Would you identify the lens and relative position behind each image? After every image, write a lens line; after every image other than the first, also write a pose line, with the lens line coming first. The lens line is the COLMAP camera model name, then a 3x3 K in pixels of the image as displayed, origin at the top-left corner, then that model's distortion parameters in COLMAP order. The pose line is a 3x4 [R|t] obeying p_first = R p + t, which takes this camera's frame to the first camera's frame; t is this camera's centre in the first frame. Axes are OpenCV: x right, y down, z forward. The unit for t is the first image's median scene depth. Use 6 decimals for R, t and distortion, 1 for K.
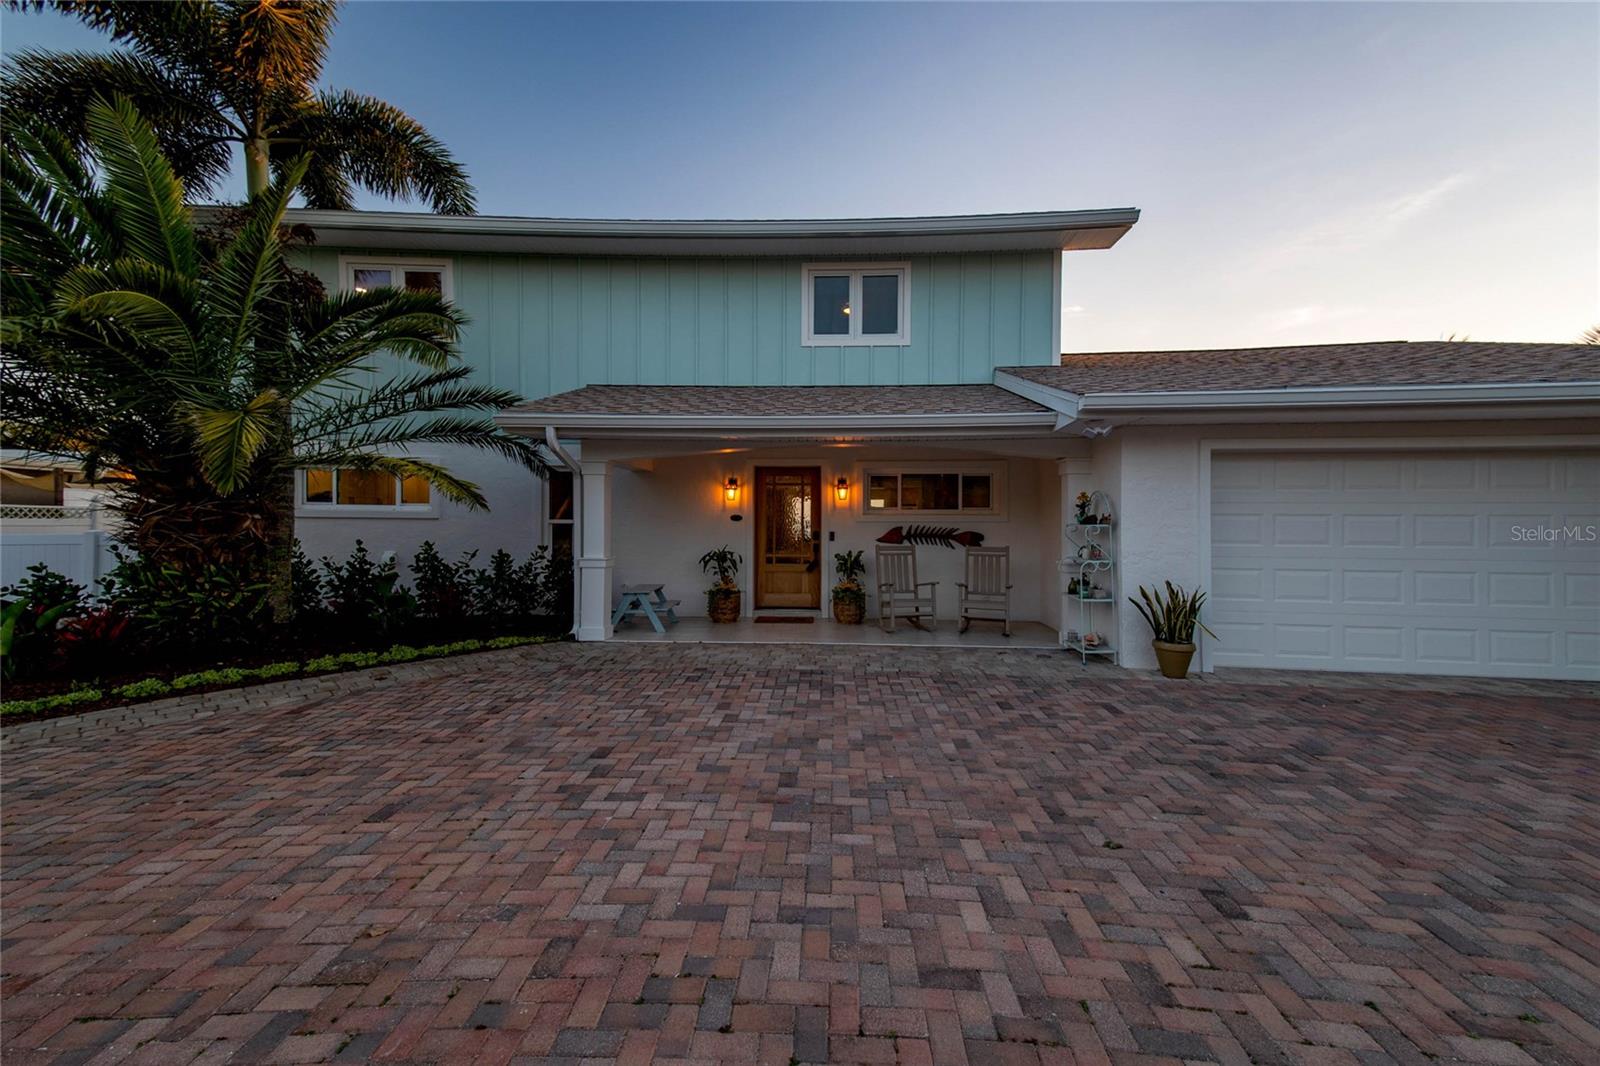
lens RADIAL K [[692.7, 0, 800.0], [0, 692.7, 533.0], [0, 0, 1]] dist [0.103344, -0.000110]
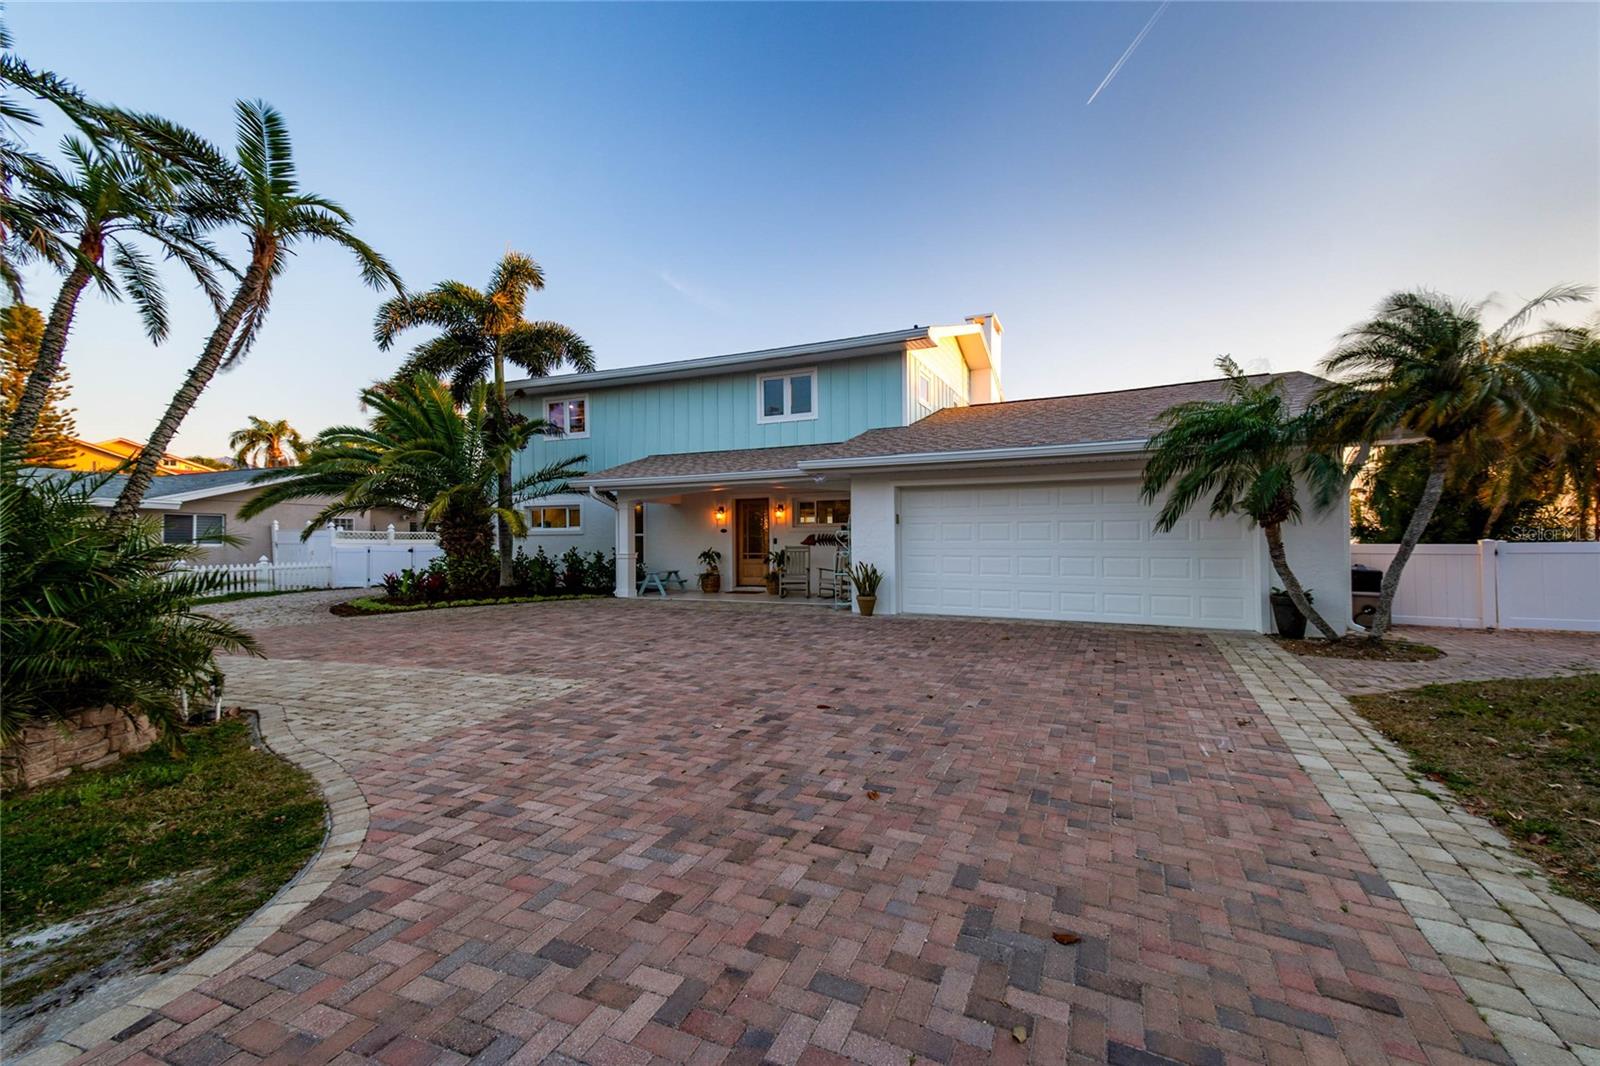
lens RADIAL K [[692.7, 0, 800.0], [0, 692.7, 533.0], [0, 0, 1]] dist [0.103344, -0.000110]
pose [[0.921405, -0.017364, -0.388215, 0.730731], [0.009208, 0.999696, -0.022859, 0.023500], [0.388494, 0.017488, 0.921285, -0.455257]]
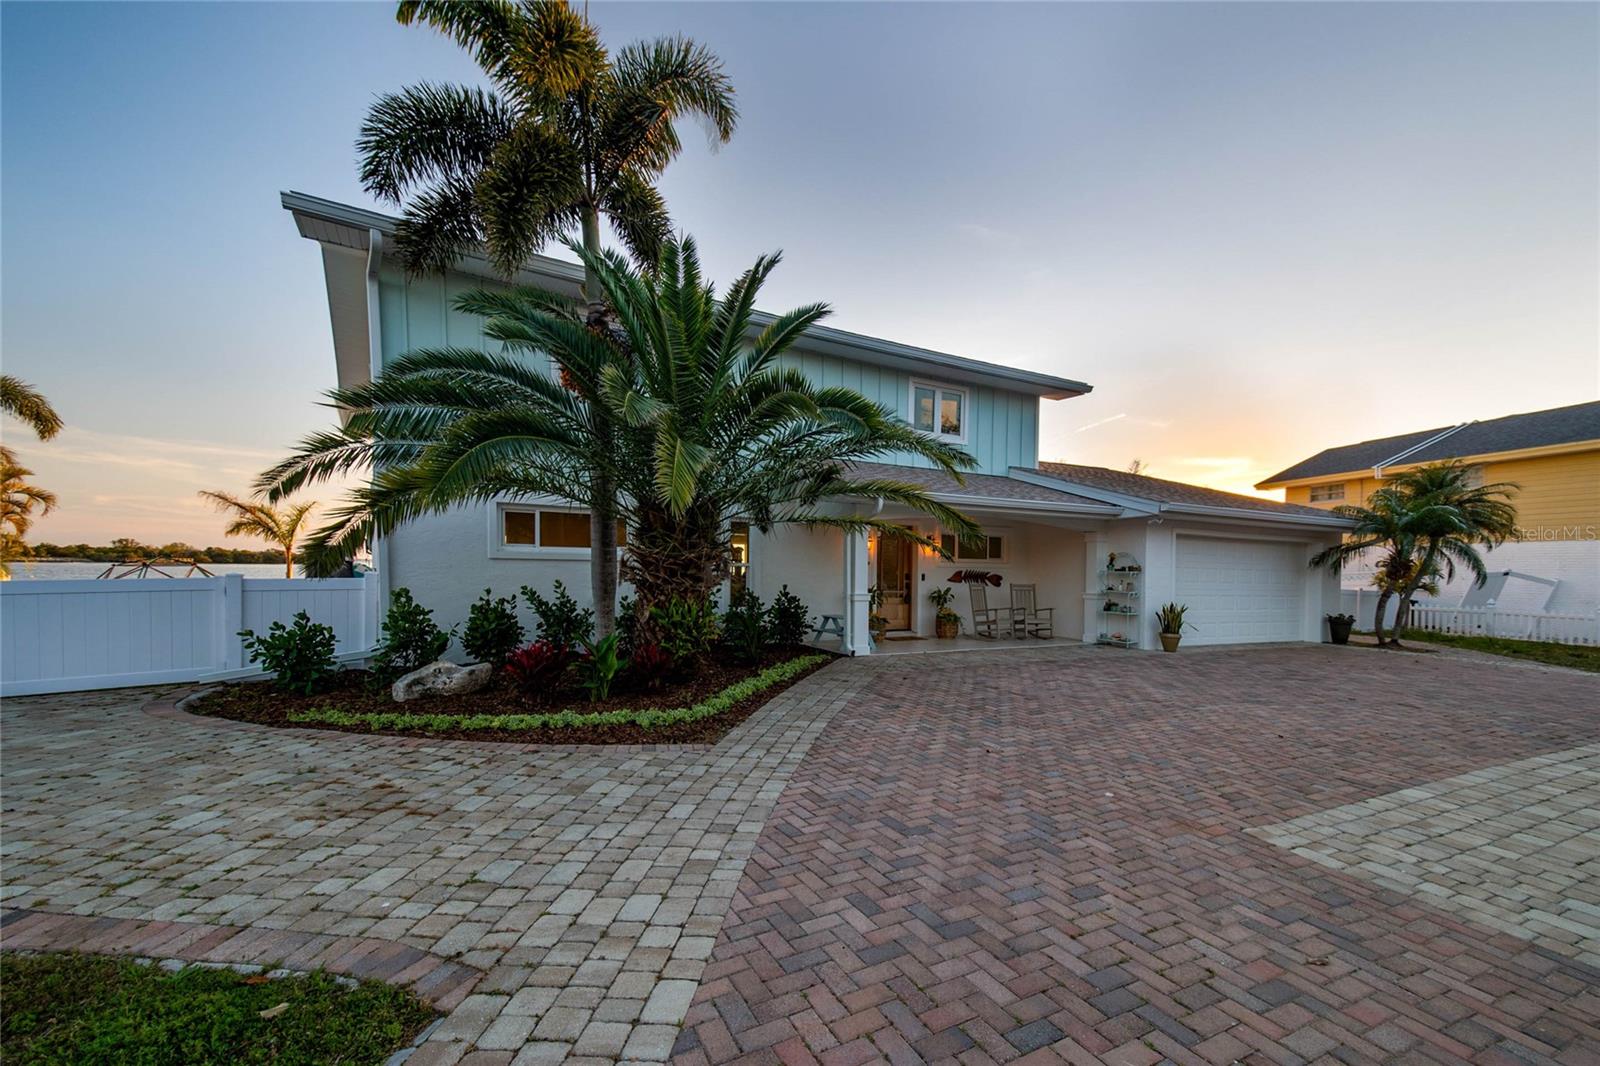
lens RADIAL K [[693.5, 0, 824.6], [0, 693.5, 577.8], [0, 0, 1]] dist [0.102369, -0.000169]
pose [[0.843307, -0.000416, 0.537432, -0.862441], [-0.003591, 0.999973, 0.006409, -0.002905], [-0.537421, -0.007334, 0.843282, -0.060961]]
